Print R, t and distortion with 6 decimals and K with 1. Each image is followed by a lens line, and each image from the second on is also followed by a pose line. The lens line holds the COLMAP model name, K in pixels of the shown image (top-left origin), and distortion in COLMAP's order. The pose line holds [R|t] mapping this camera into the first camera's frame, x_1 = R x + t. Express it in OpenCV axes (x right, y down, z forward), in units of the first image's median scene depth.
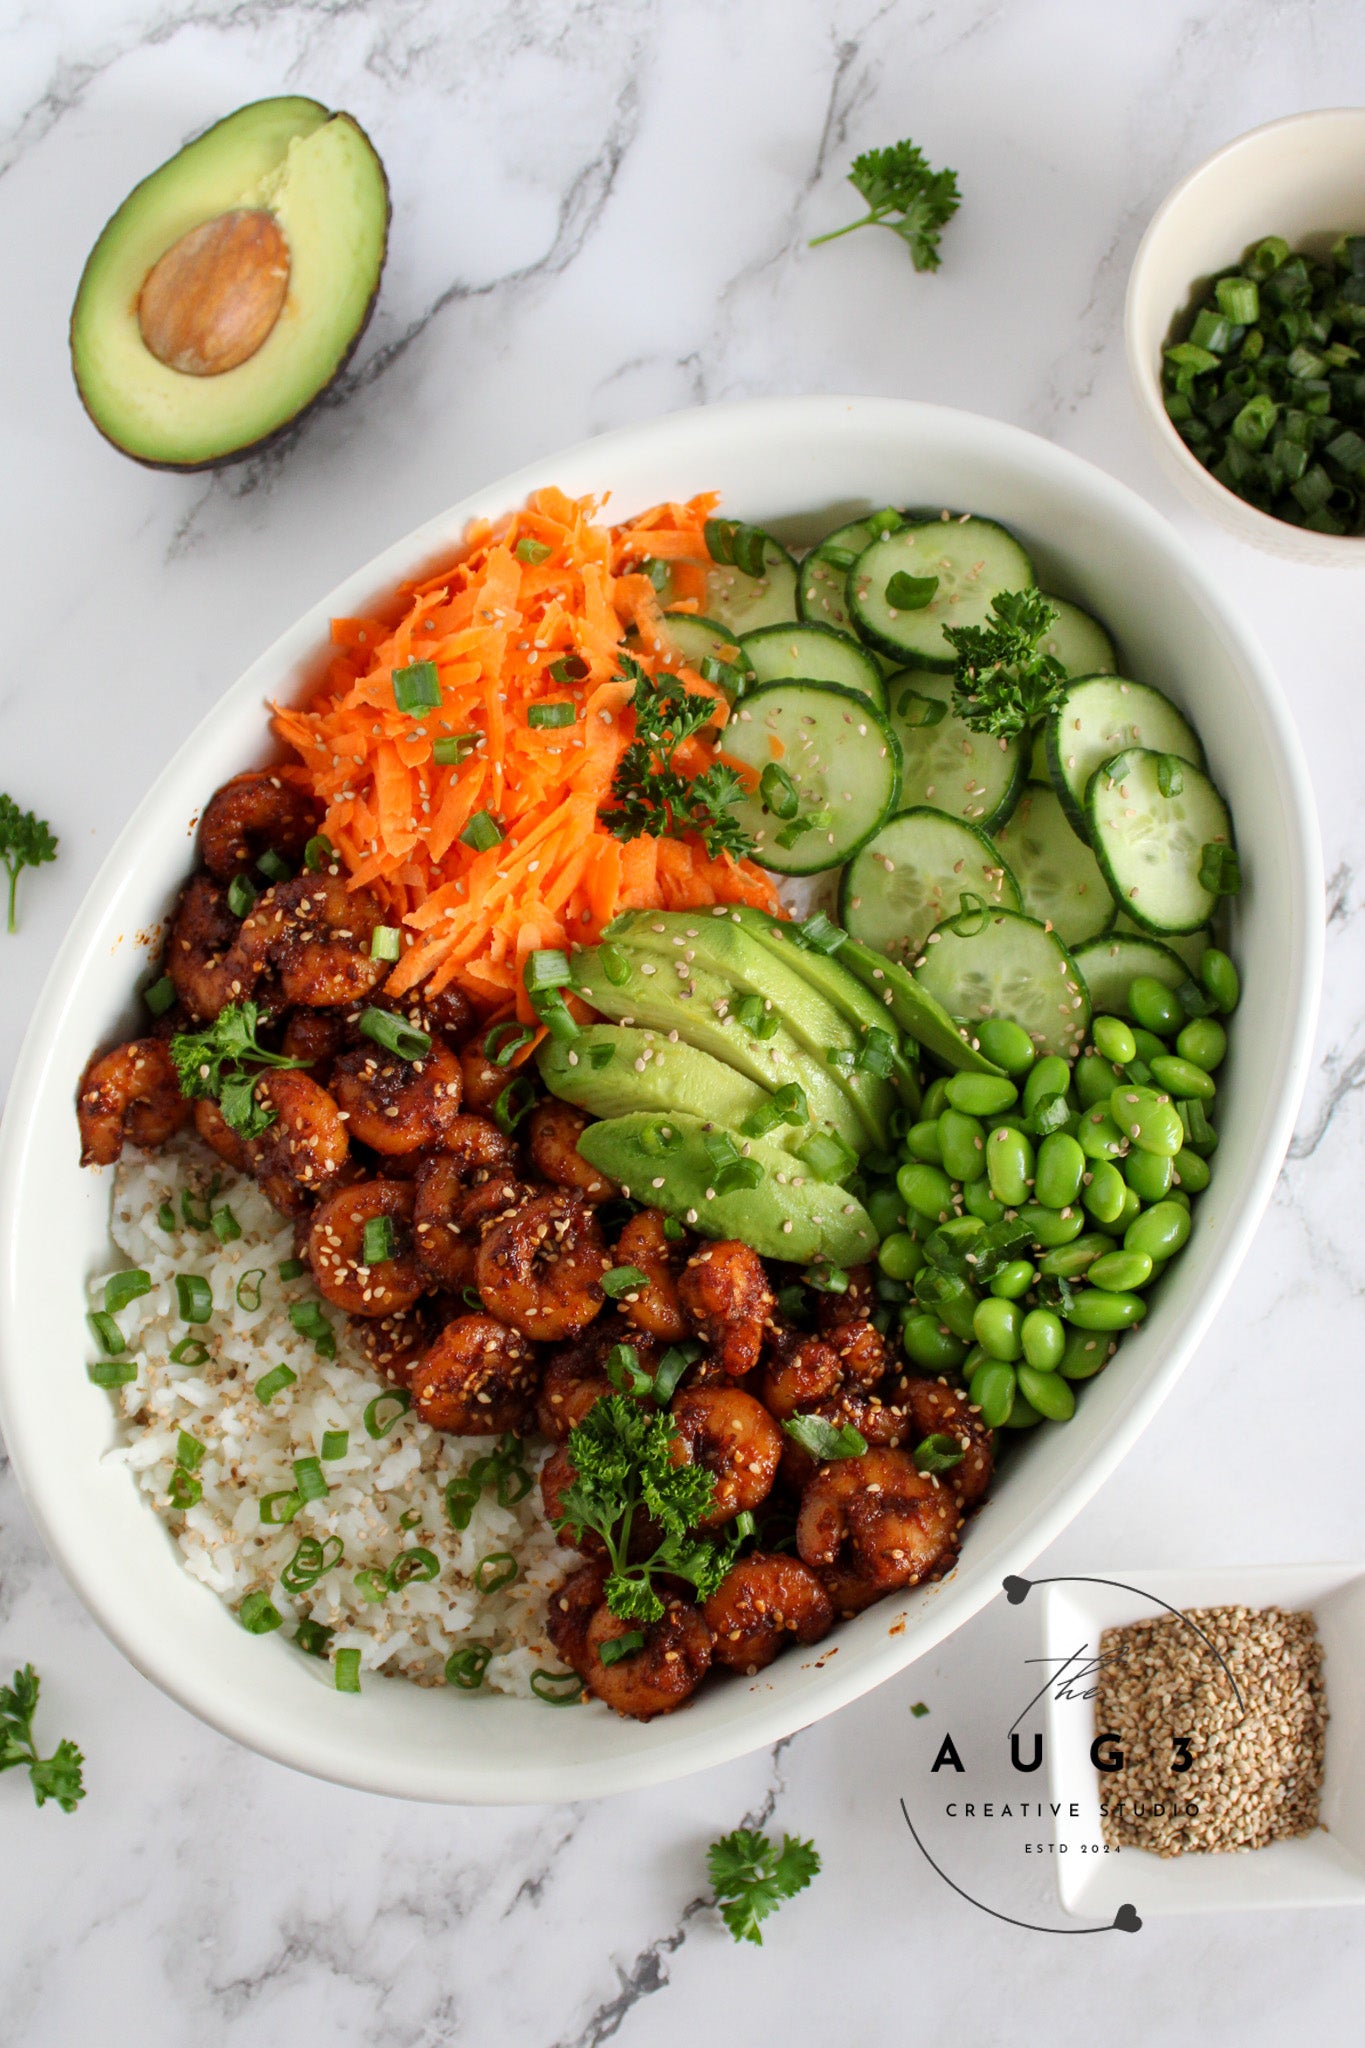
lens RADIAL K [[2381.1, 0, 688.5], [0, 2381.1, 1022.7], [0, 0, 1]] dist [-0.074032, 0.000000]
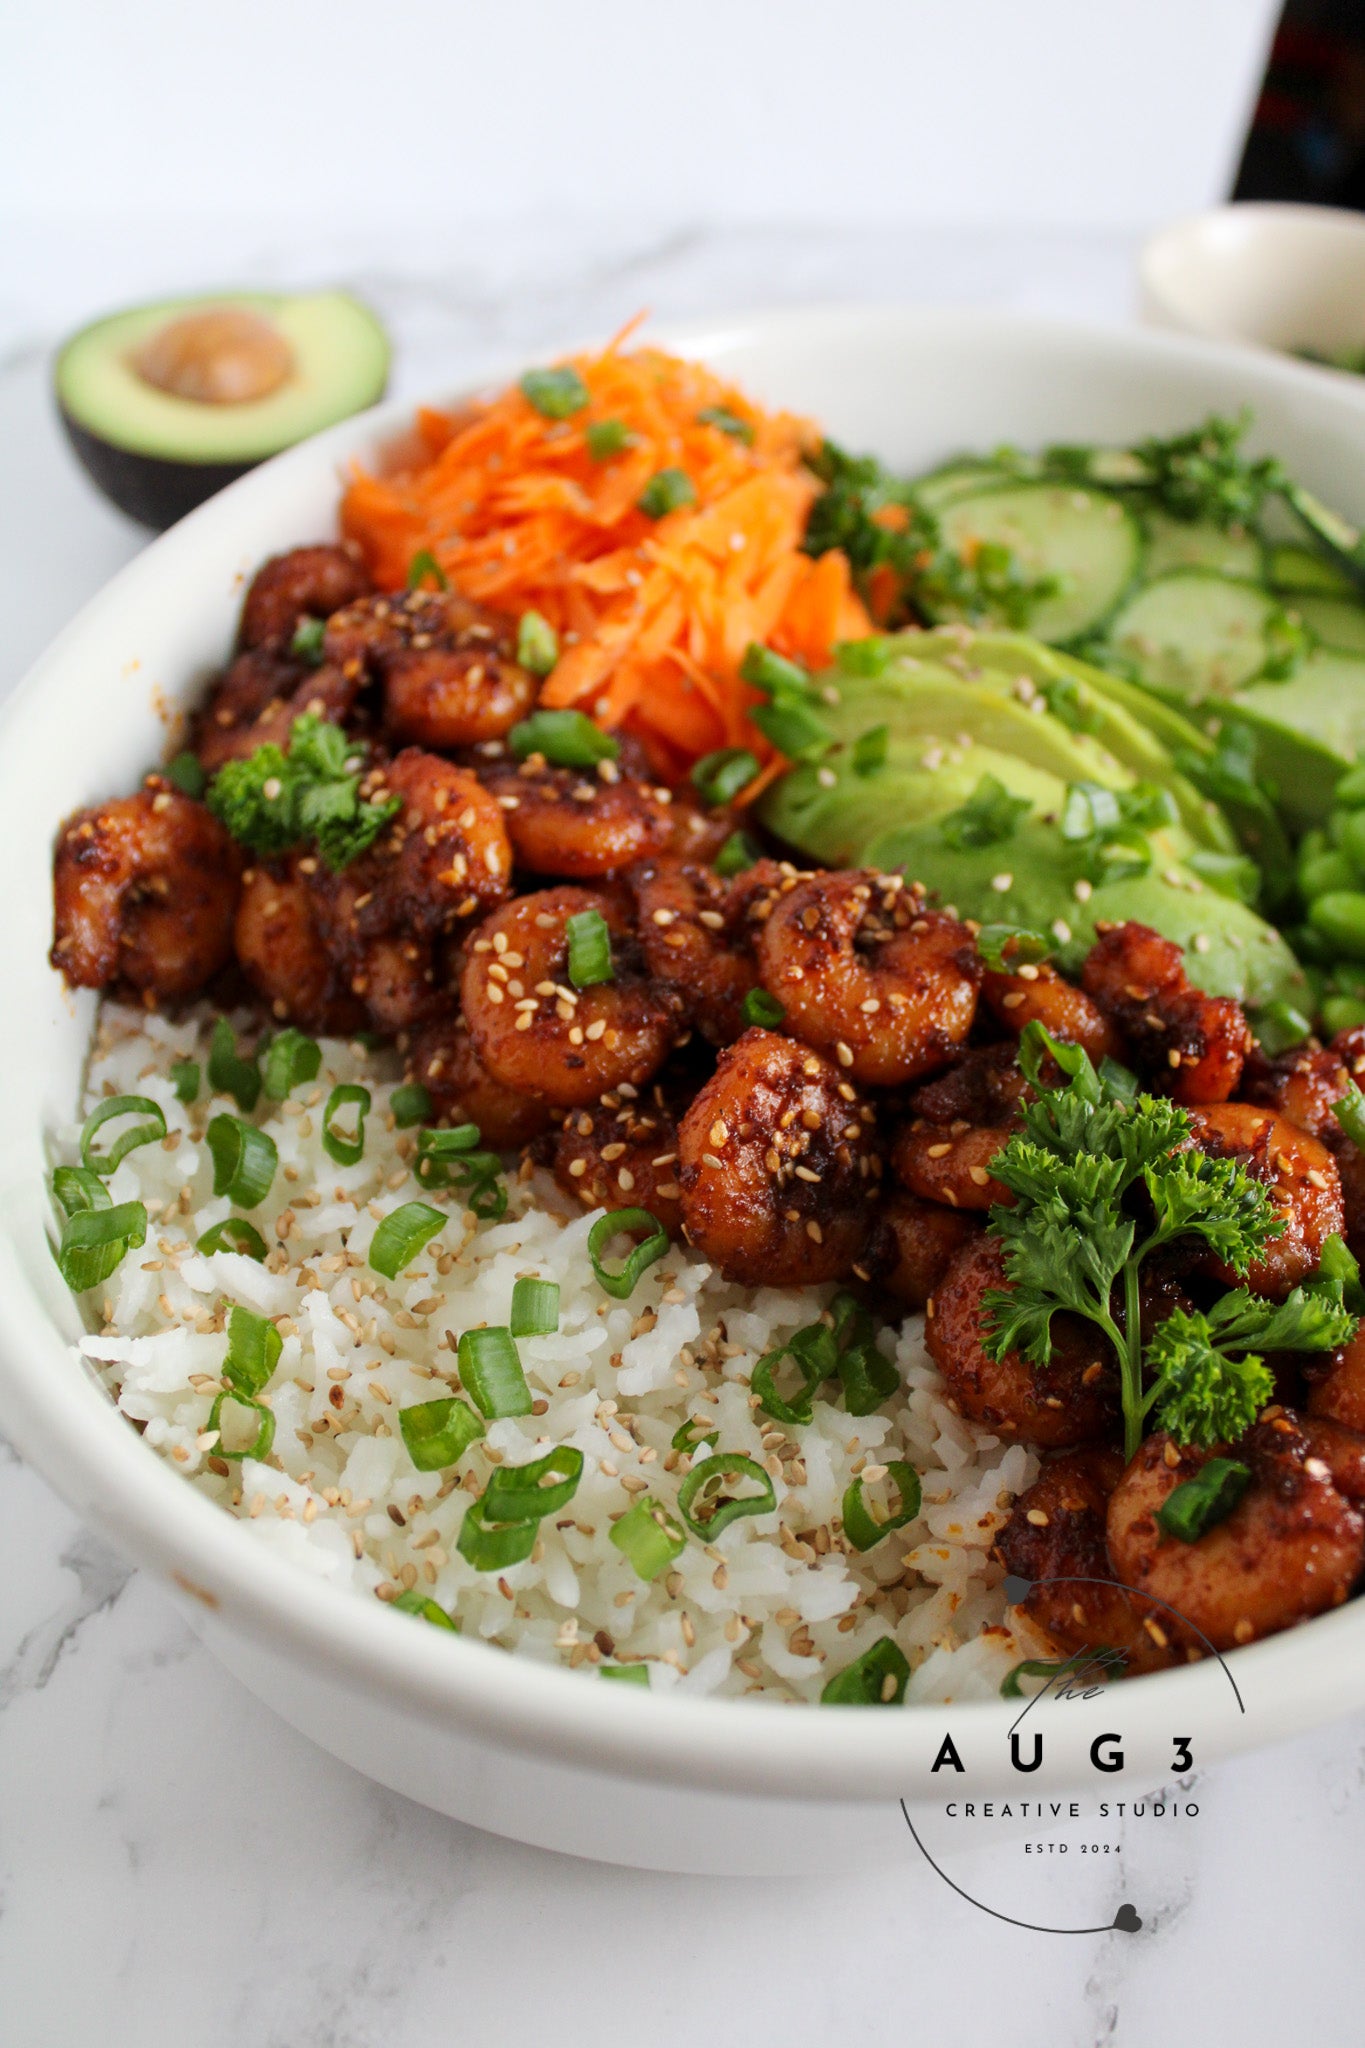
lens RADIAL K [[1883.8, 0, 721.3], [0, 1883.8, 1065.3], [0, 0, 1]] dist [-0.084422, 0.000000]
pose [[0.973554, -0.043071, 0.224361, -0.201346], [0.173864, 0.776763, -0.605318, 0.397429], [-0.148203, 0.628318, 0.763709, 0.646602]]
